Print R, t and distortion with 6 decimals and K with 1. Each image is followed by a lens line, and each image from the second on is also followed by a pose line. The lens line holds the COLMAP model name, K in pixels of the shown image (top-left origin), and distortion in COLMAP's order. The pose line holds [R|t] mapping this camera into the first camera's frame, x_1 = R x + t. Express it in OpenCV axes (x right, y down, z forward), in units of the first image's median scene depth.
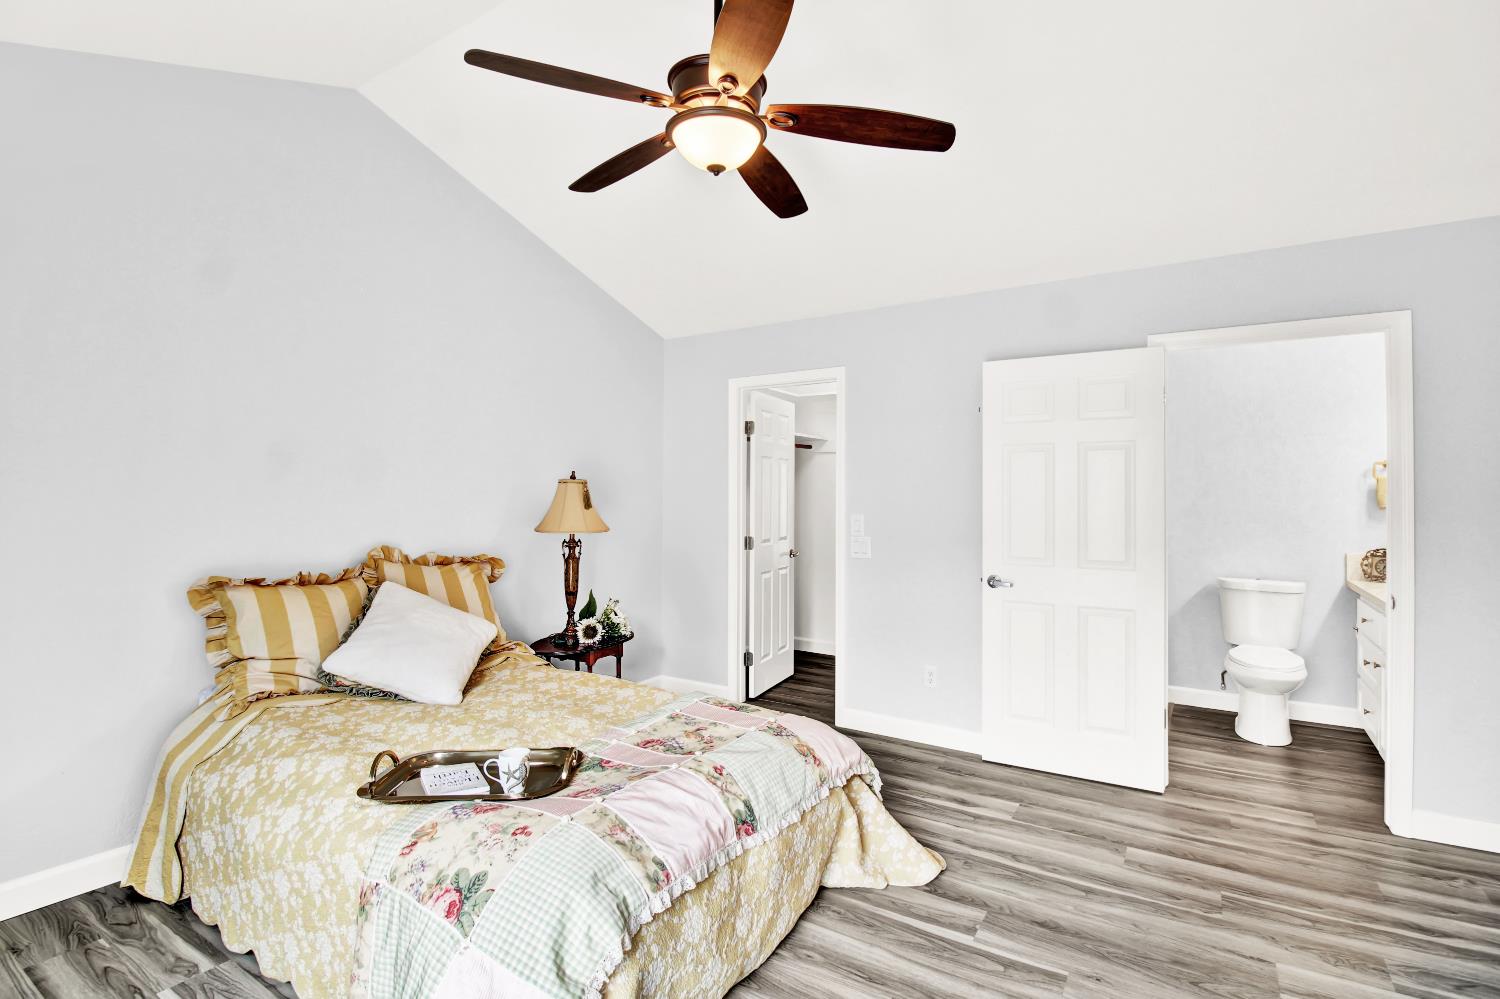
lens RADIAL K [[713.6, 0, 754.4], [0, 713.6, 490.6], [0, 0, 1]] dist [-0.001146, -0.013101]
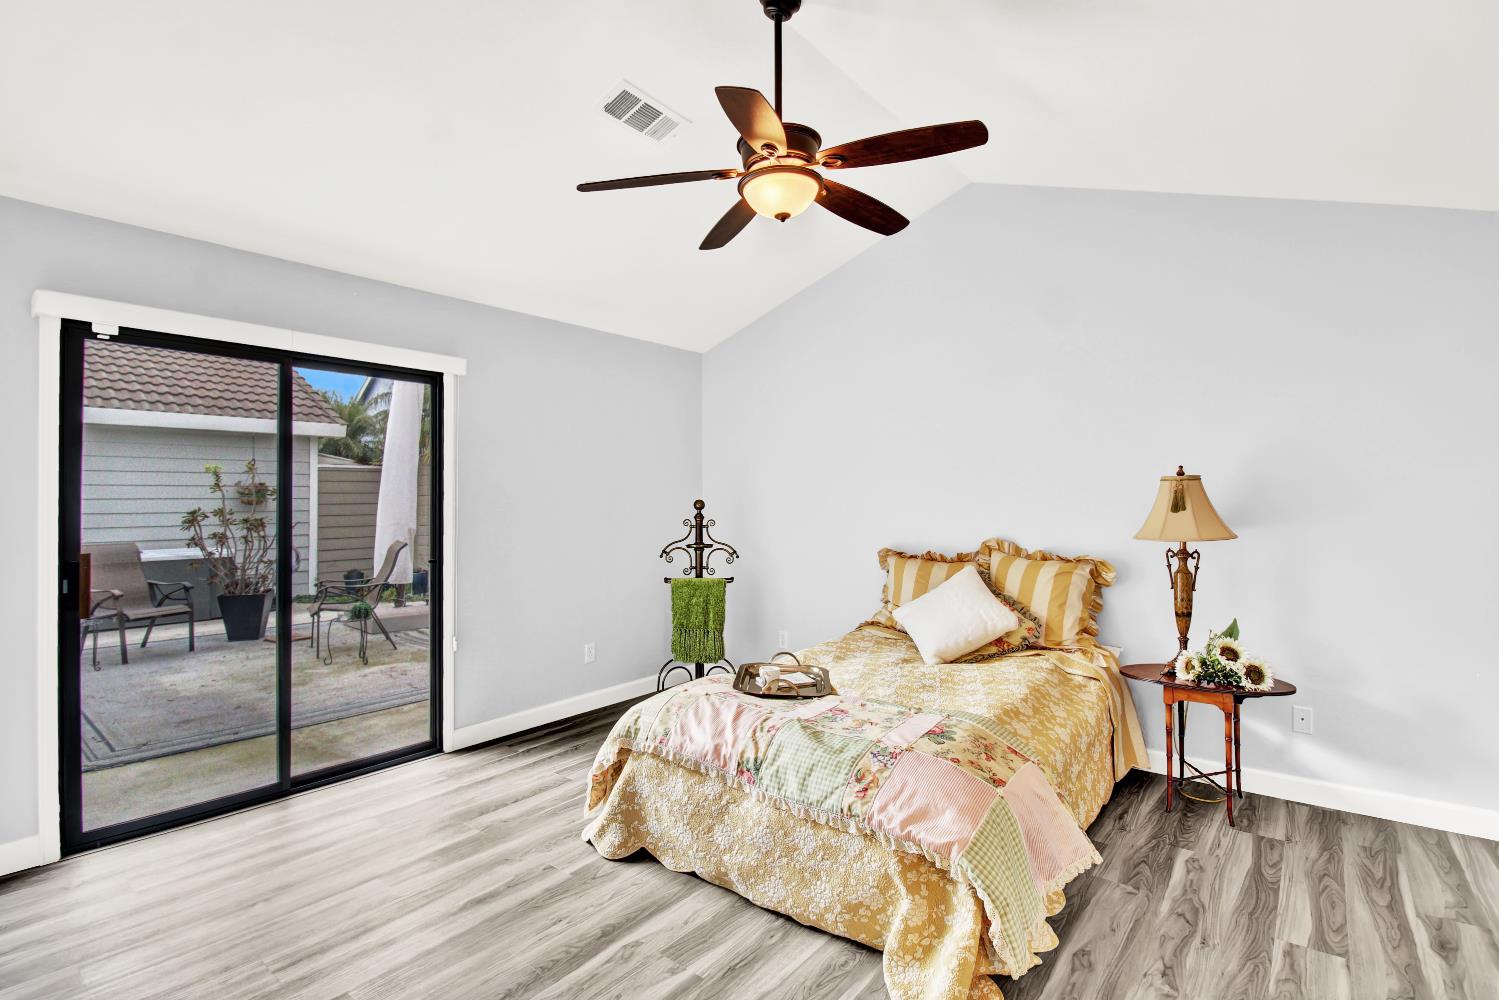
lens RADIAL K [[713.1, 0, 753.9], [0, 713.1, 491.1], [0, 0, 1]] dist [-0.001146, -0.013101]
pose [[-0.138480, -0.014893, -0.990253, 0.879209], [0.012810, 0.999776, -0.016827, 0.012944], [0.990282, -0.015016, -0.138259, 0.883868]]
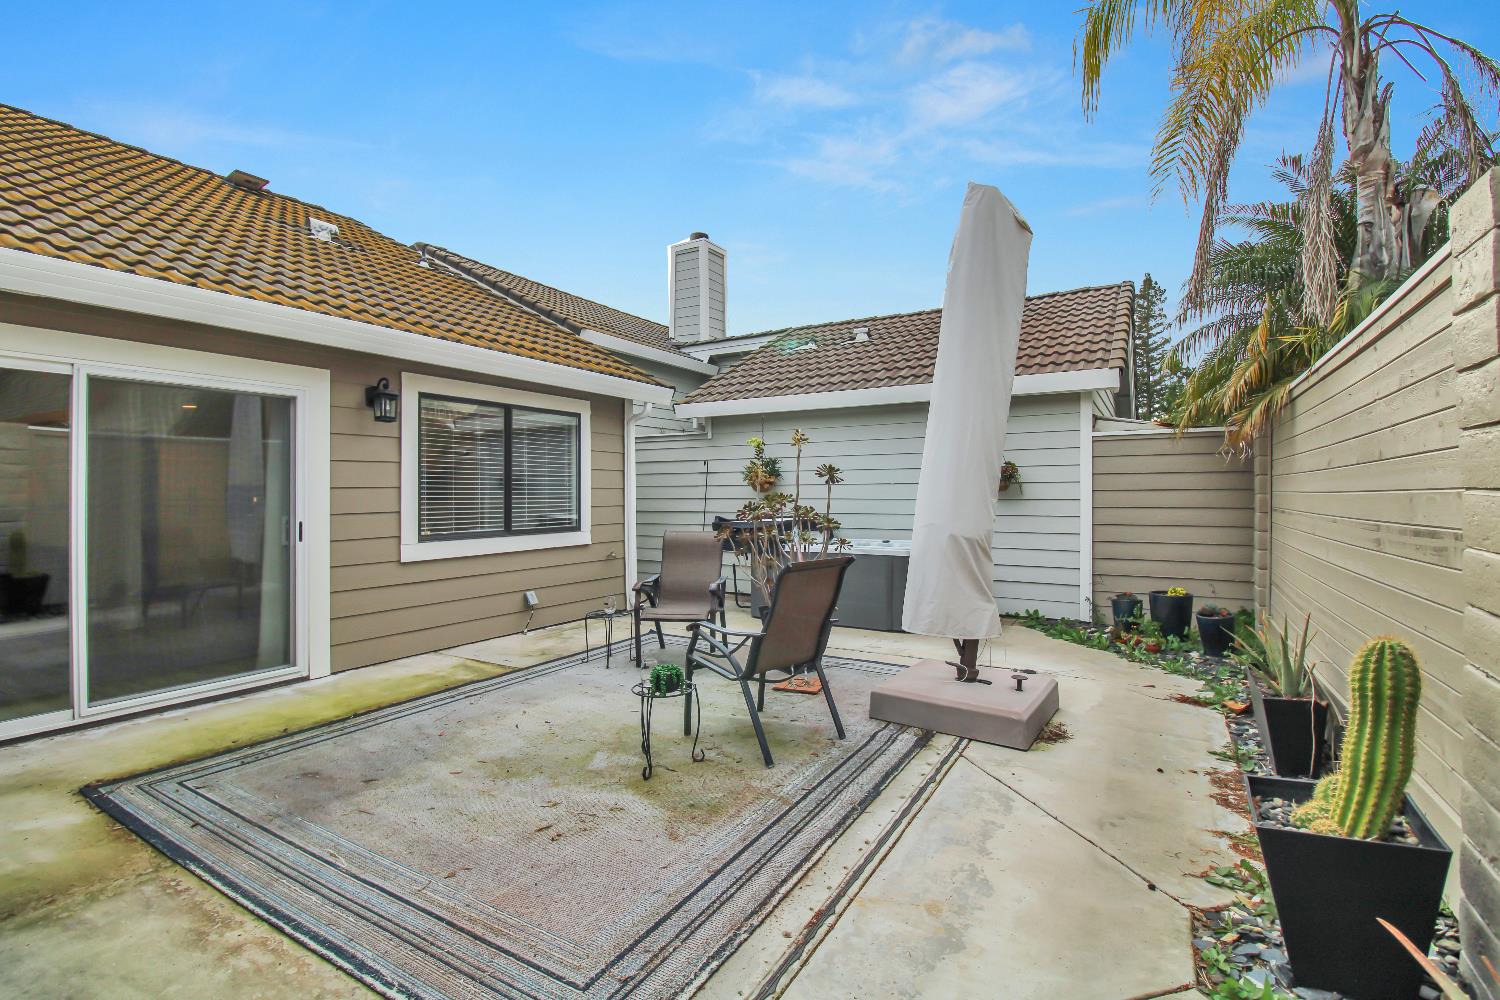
lens RADIAL K [[713.6, 0, 754.4], [0, 713.6, 491.1], [0, 0, 1]] dist [-0.001146, -0.013101]
pose [[-0.999701, -0.003984, -0.024110, -1.474623], [-0.003878, 0.999983, -0.004437, 0.008077], [0.024128, -0.004343, -0.999699, 0.584269]]
